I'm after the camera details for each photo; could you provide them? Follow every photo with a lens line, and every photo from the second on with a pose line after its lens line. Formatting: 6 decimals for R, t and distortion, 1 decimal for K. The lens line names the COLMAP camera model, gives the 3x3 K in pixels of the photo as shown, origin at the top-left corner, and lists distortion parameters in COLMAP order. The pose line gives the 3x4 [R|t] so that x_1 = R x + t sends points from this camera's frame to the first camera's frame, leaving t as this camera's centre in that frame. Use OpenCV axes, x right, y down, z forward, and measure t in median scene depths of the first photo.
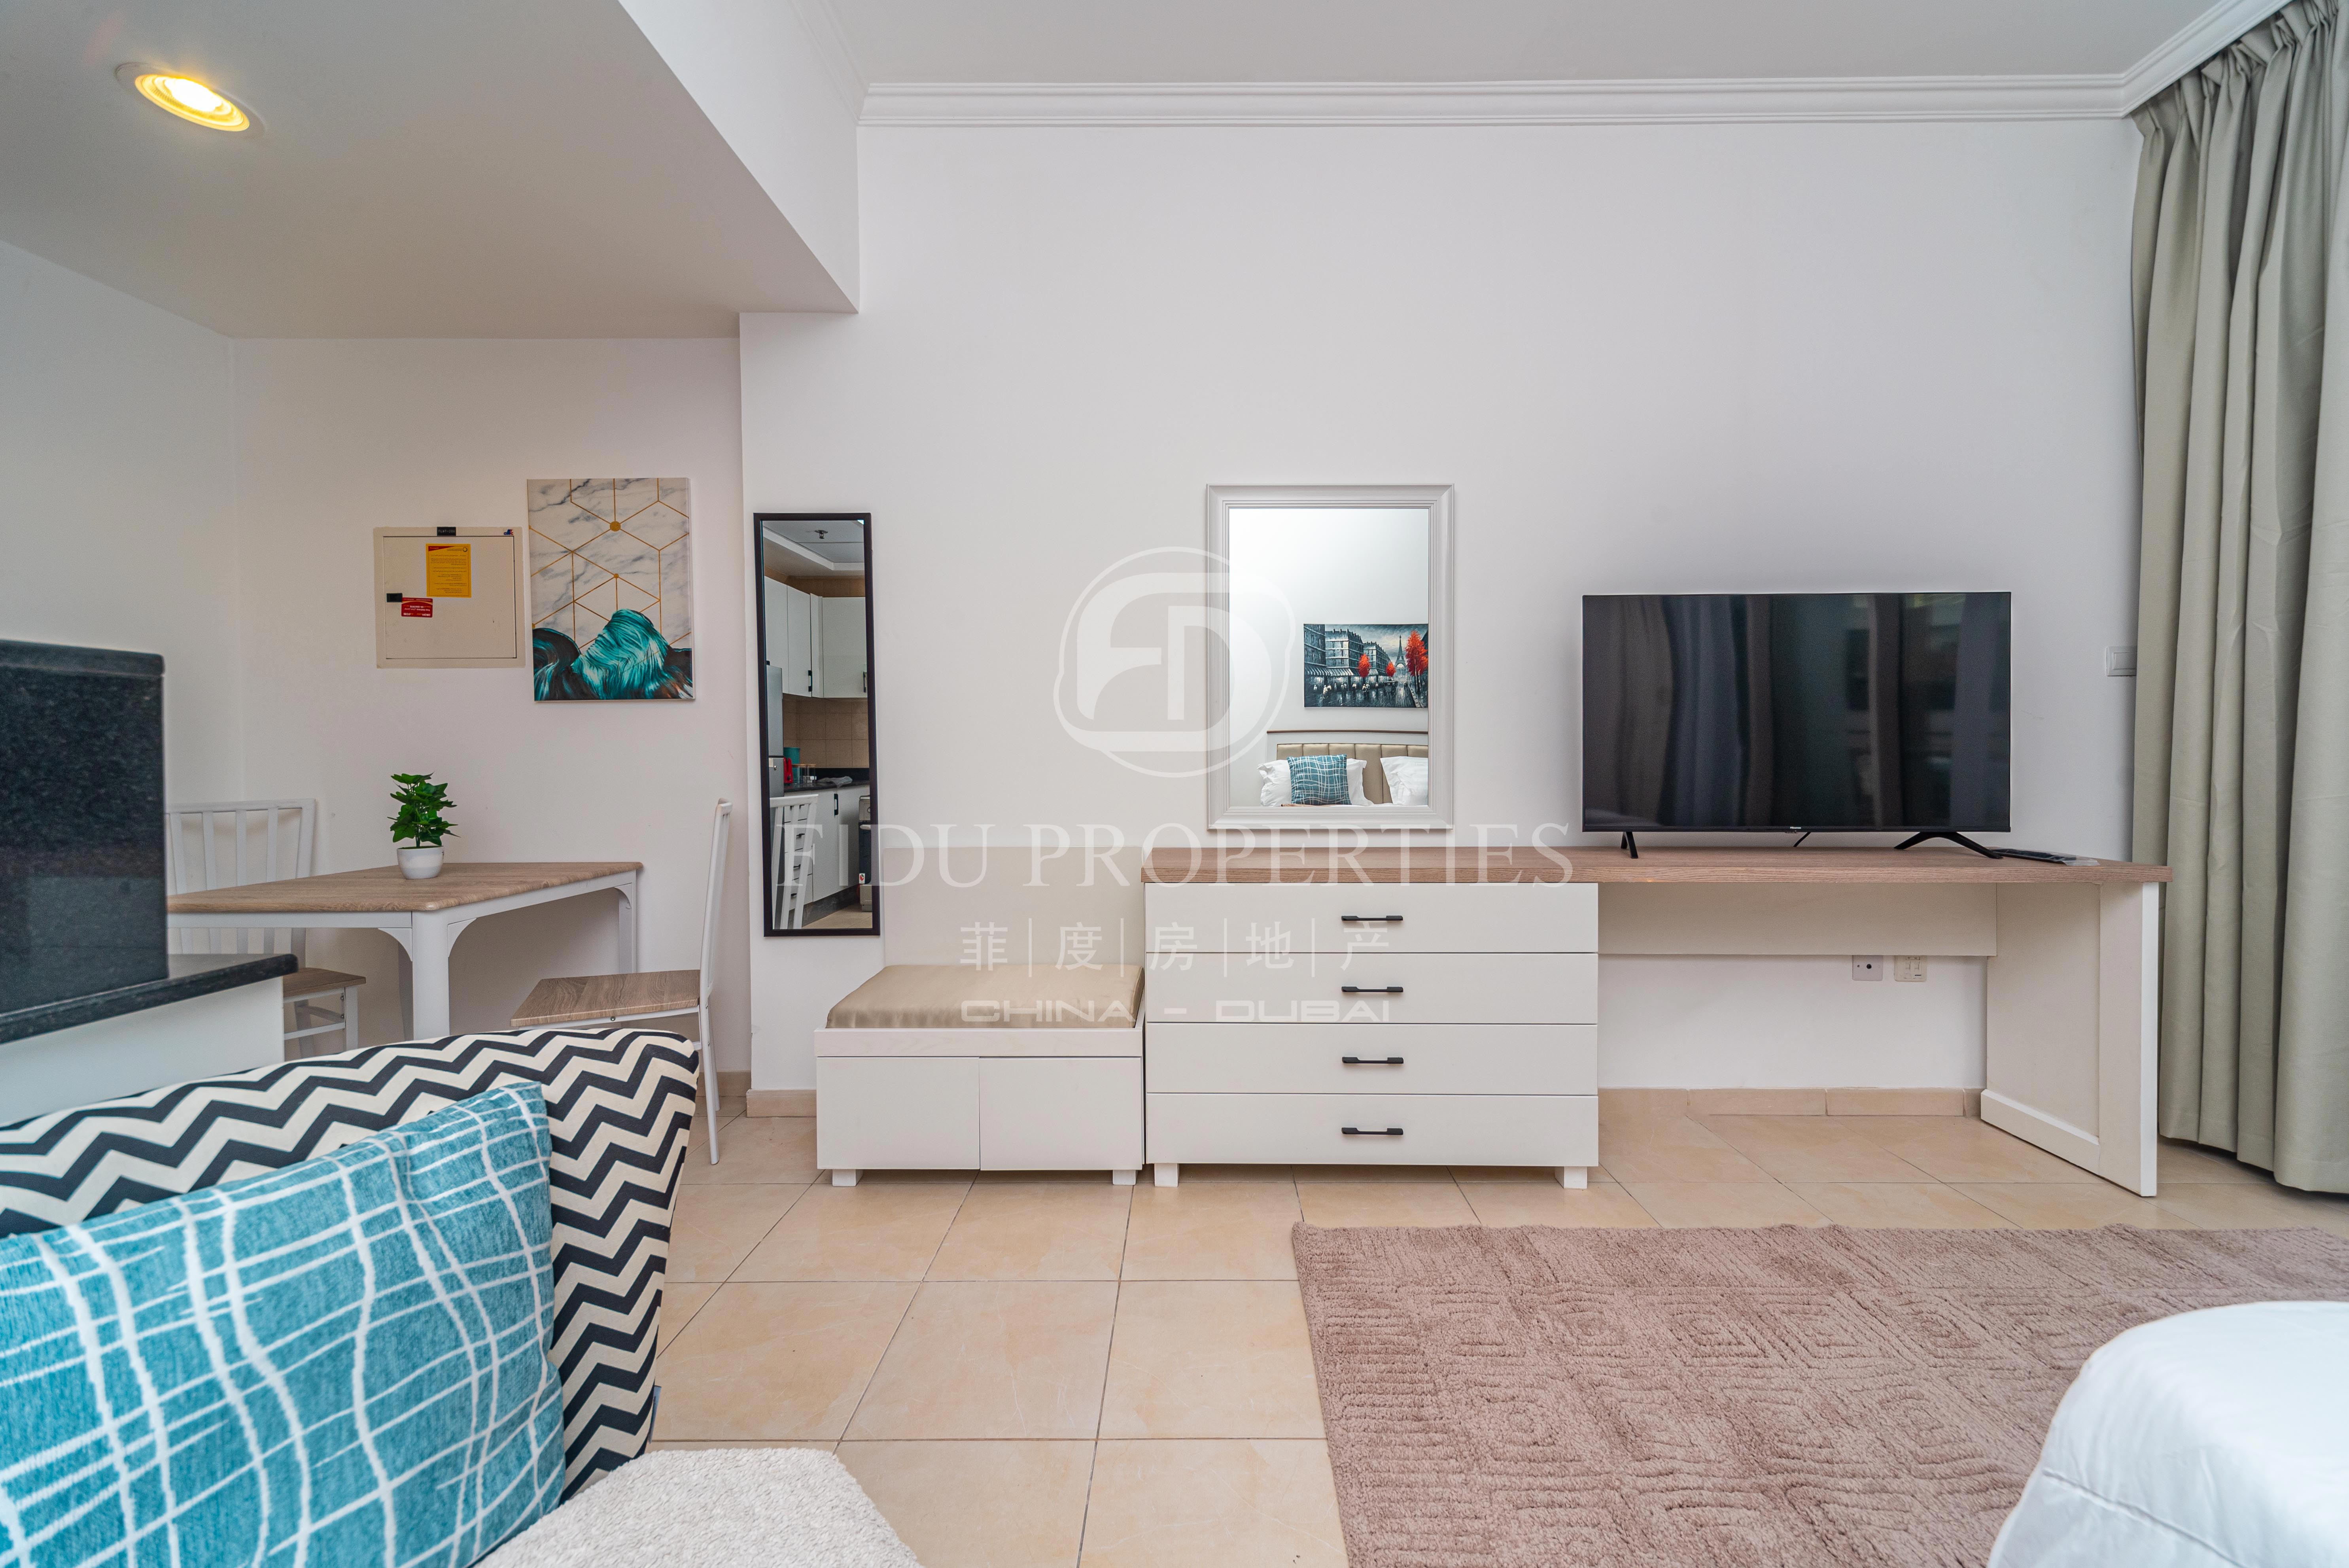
lens RADIAL K [[846.6, 0, 1173.0], [0, 846.6, 781.7], [0, 0, 1]] dist [0.017721, 0.000020]
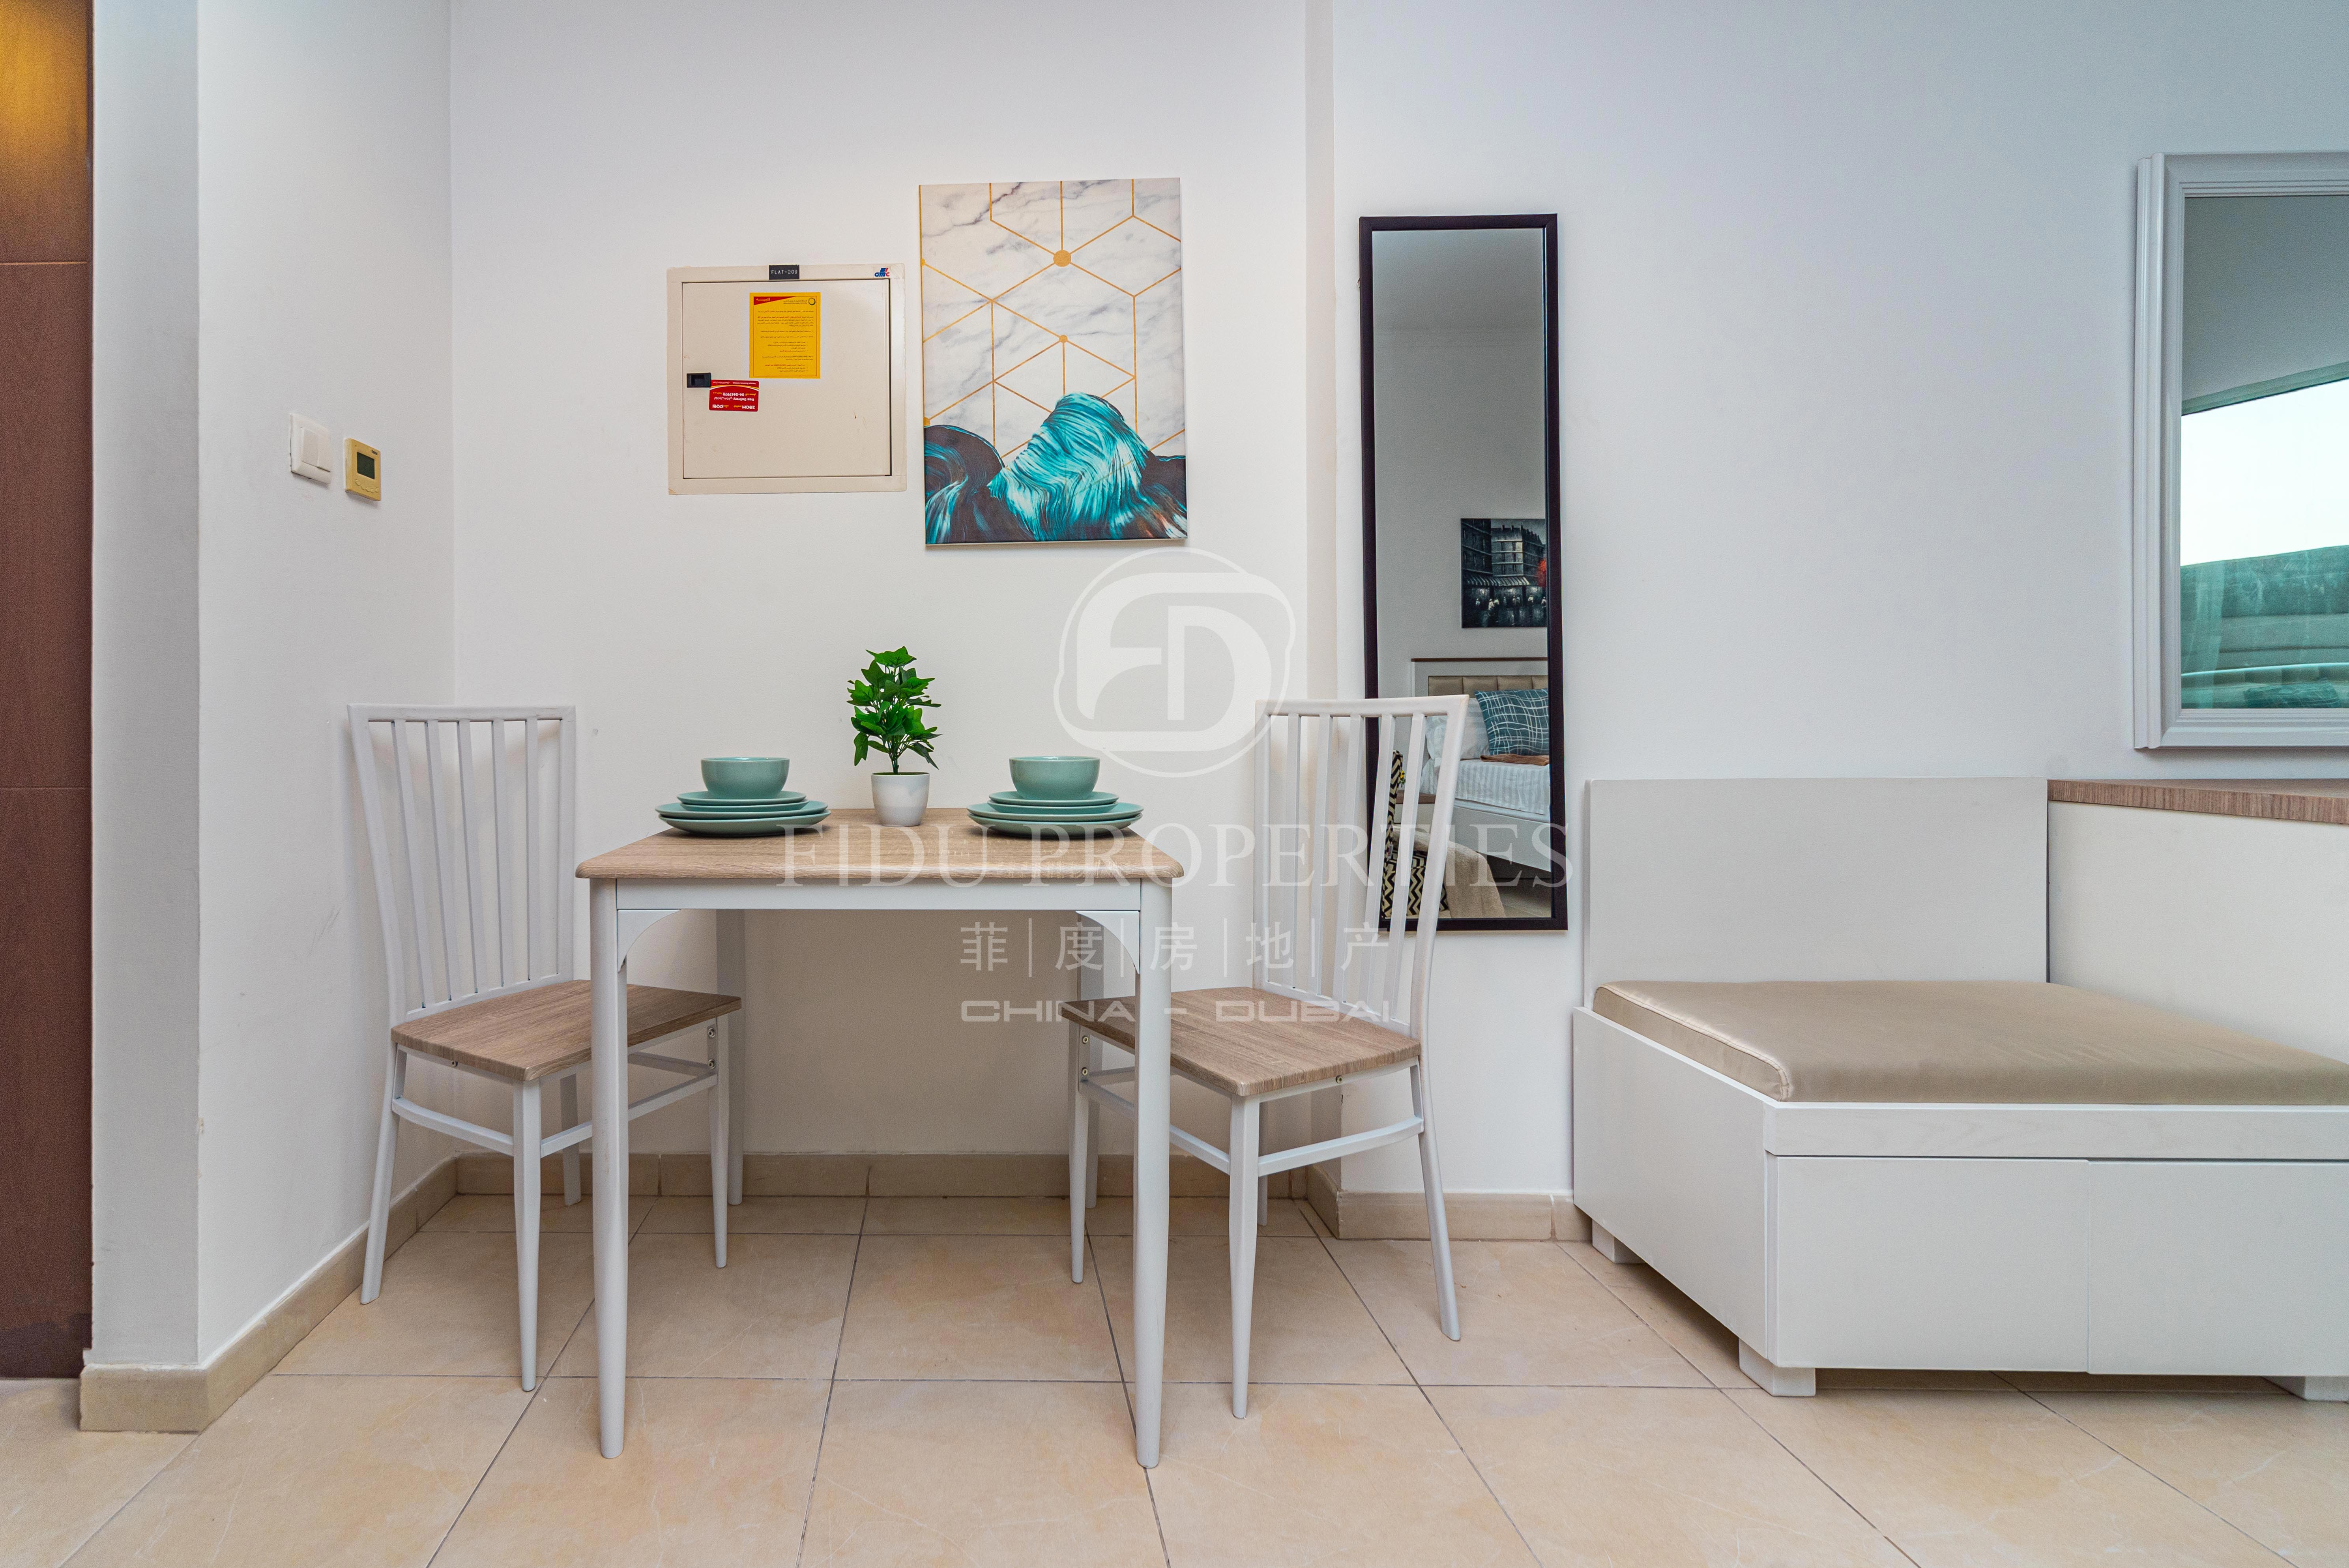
lens RADIAL K [[1075.2, 0, 1173.9], [0, 1075.2, 714.5], [0, 0, 1]] dist [0.003019, 0.000363]
pose [[0.999986, -0.003277, -0.004061, -0.569522], [0.003195, 0.999793, -0.020118, 0.042912], [0.004126, 0.020104, 0.999789, 0.236729]]
